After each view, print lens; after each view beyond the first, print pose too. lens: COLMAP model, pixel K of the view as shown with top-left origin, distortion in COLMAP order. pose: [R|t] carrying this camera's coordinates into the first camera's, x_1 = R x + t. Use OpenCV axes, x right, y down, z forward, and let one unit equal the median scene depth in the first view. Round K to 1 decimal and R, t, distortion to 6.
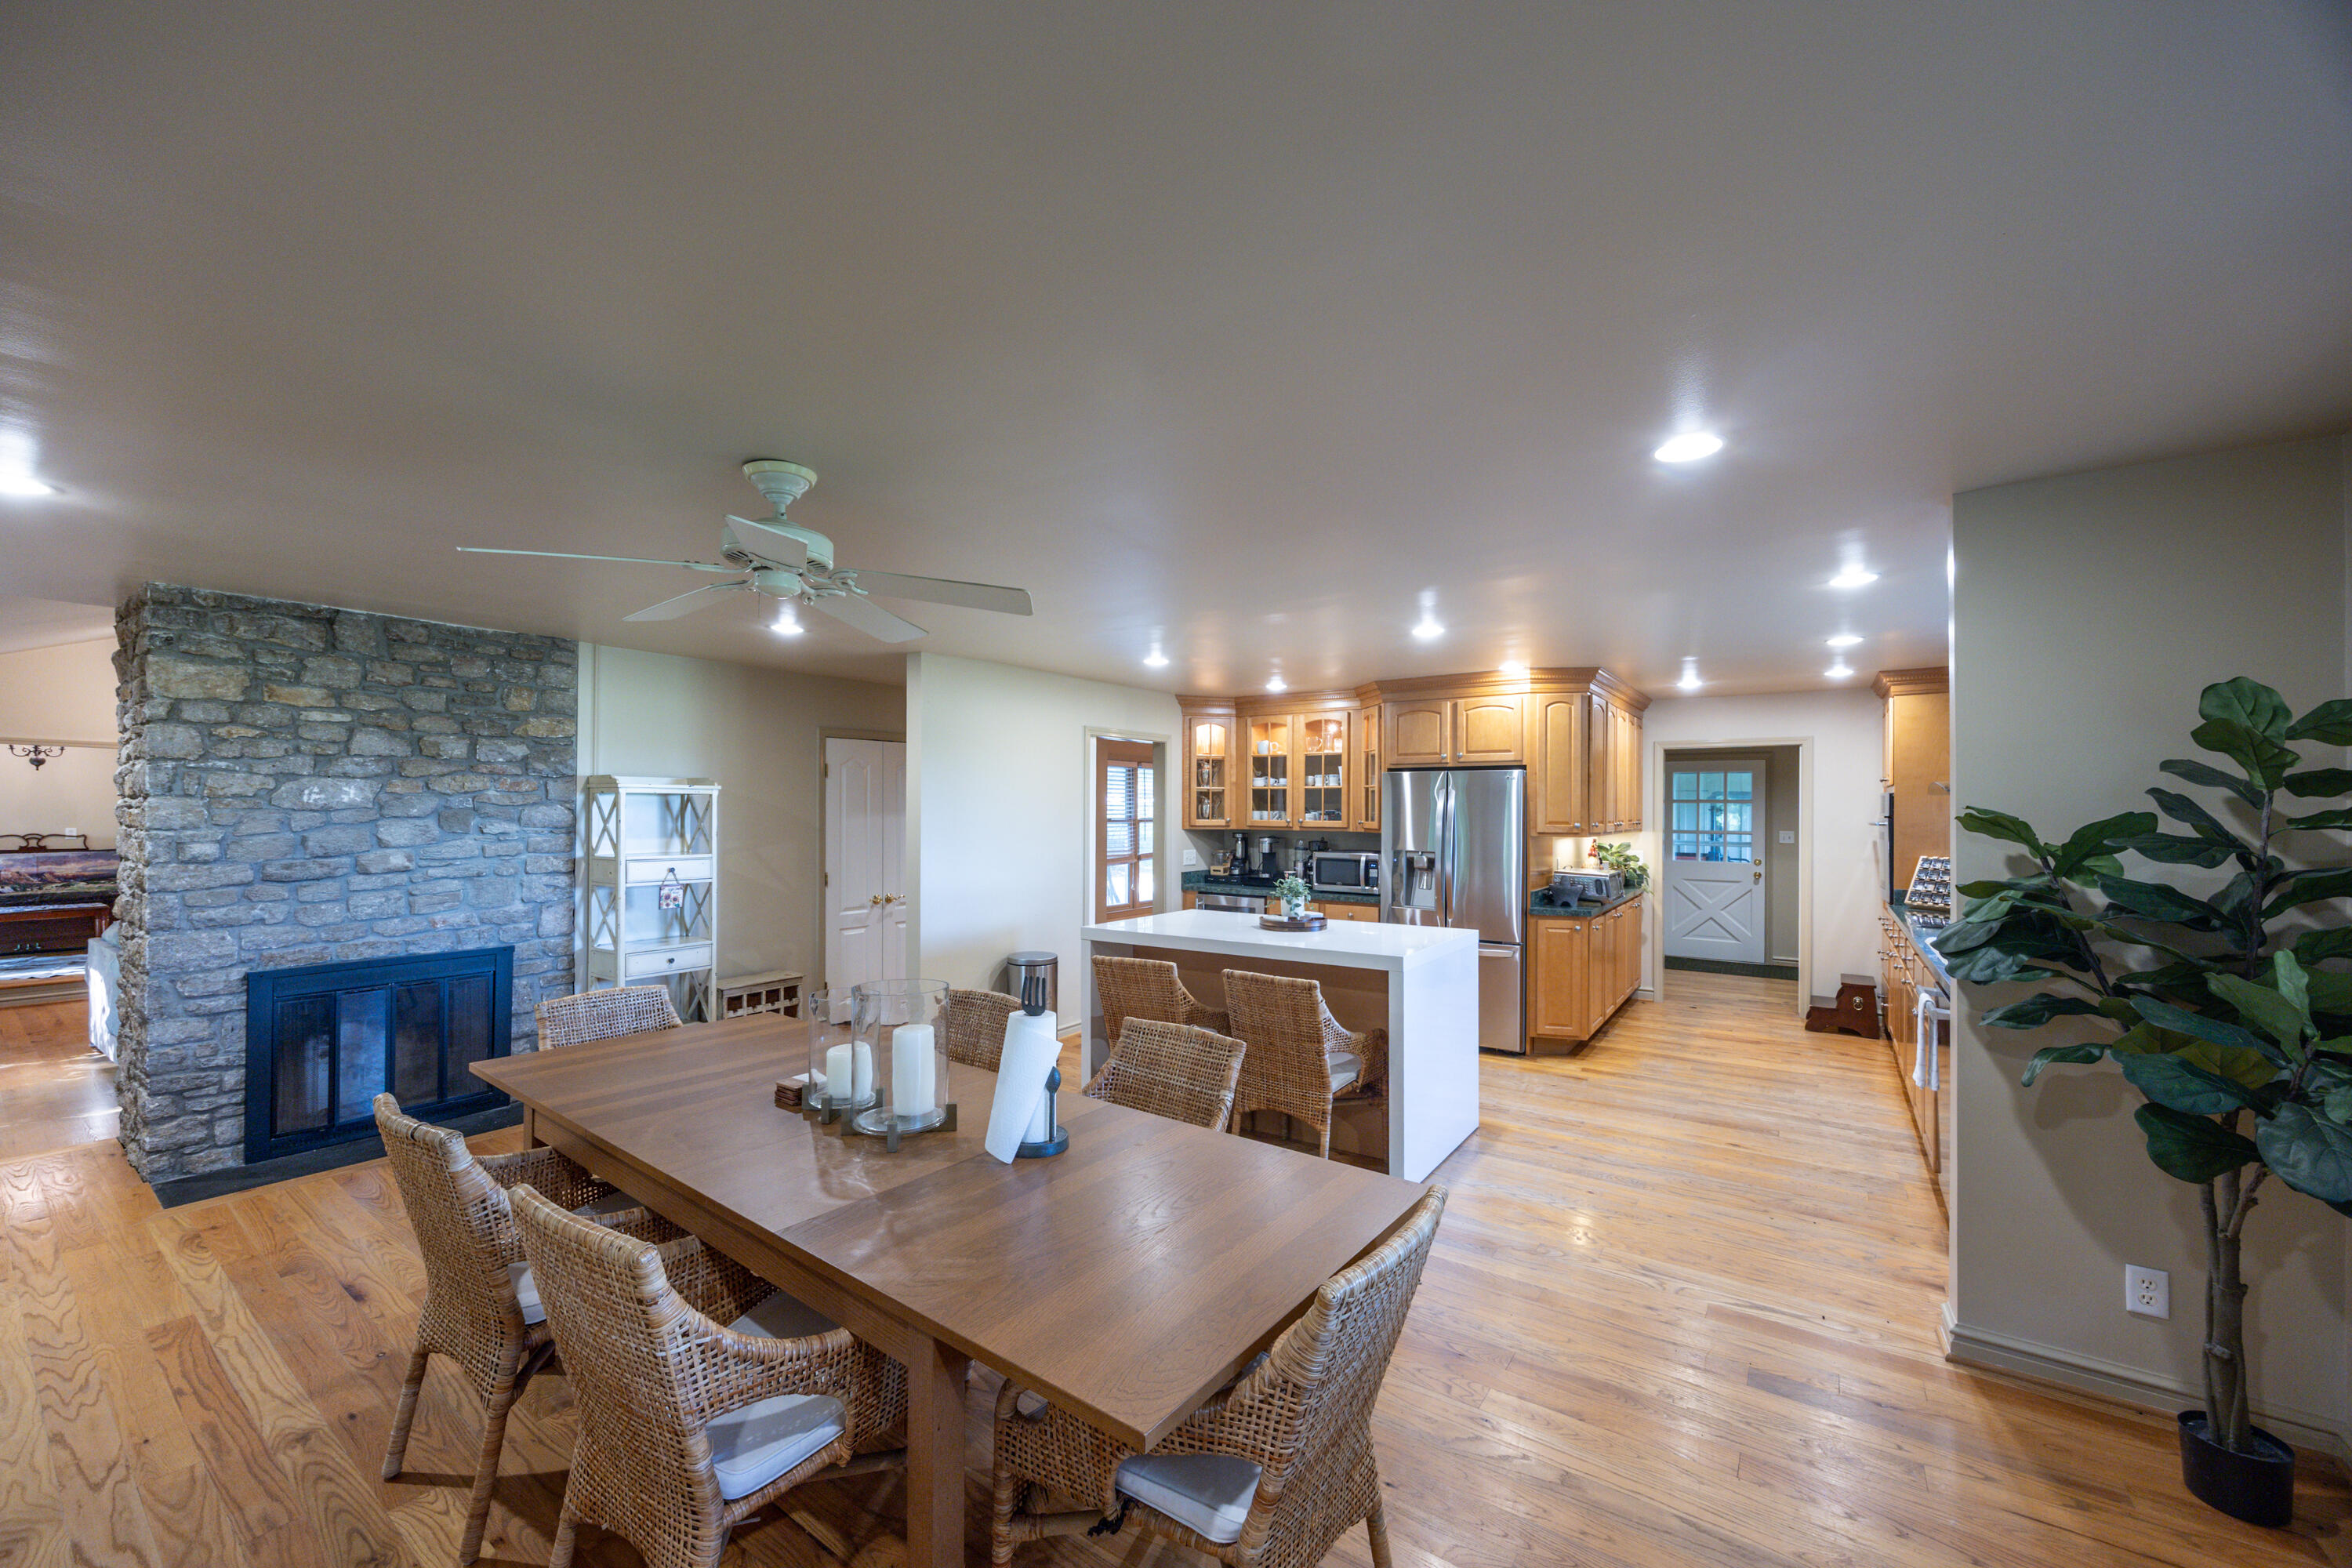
lens RADIAL K [[923.7, 0, 1173.1], [0, 923.7, 805.6], [0, 0, 1]] dist [-0.002086, -0.000051]
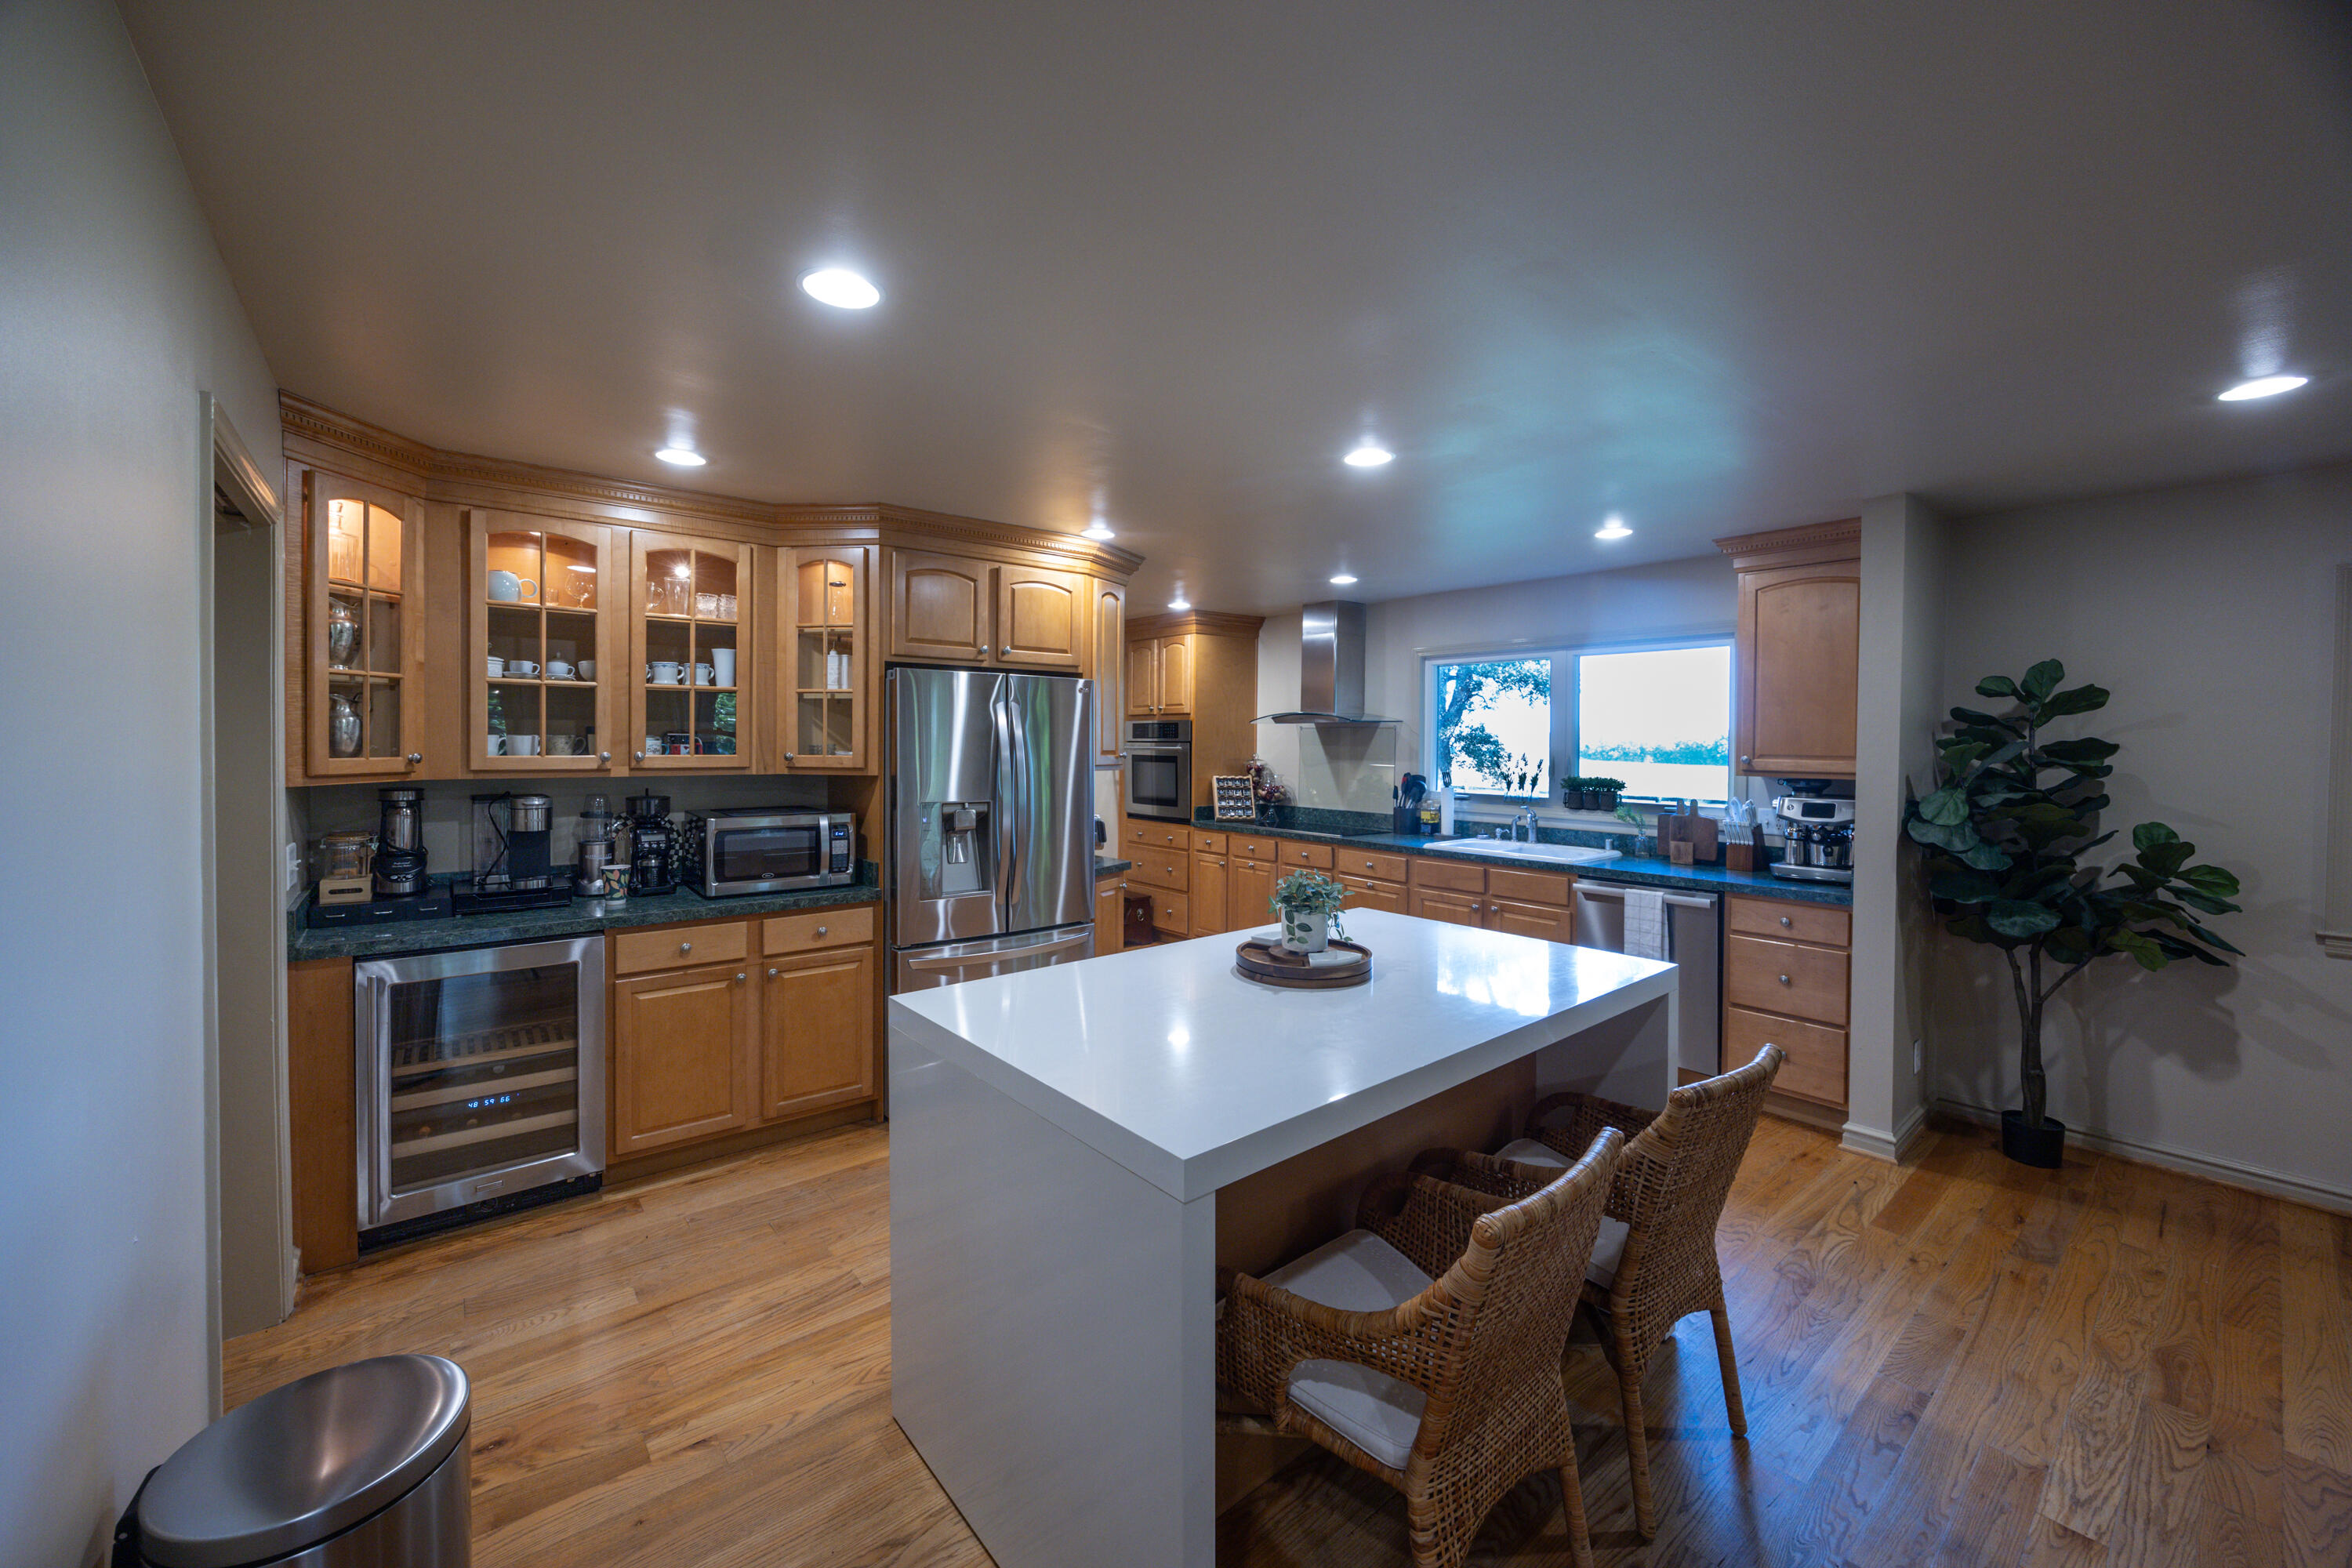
lens RADIAL K [[924.3, 0, 1177.2], [0, 924.3, 753.2], [0, 0, 1]] dist [-0.014507, 0.001214]
pose [[0.242102, -0.014835, 0.970137, -0.247884], [-0.010613, 0.999783, 0.017937, 0.003268], [-0.970193, -0.014638, 0.241892, 0.607042]]
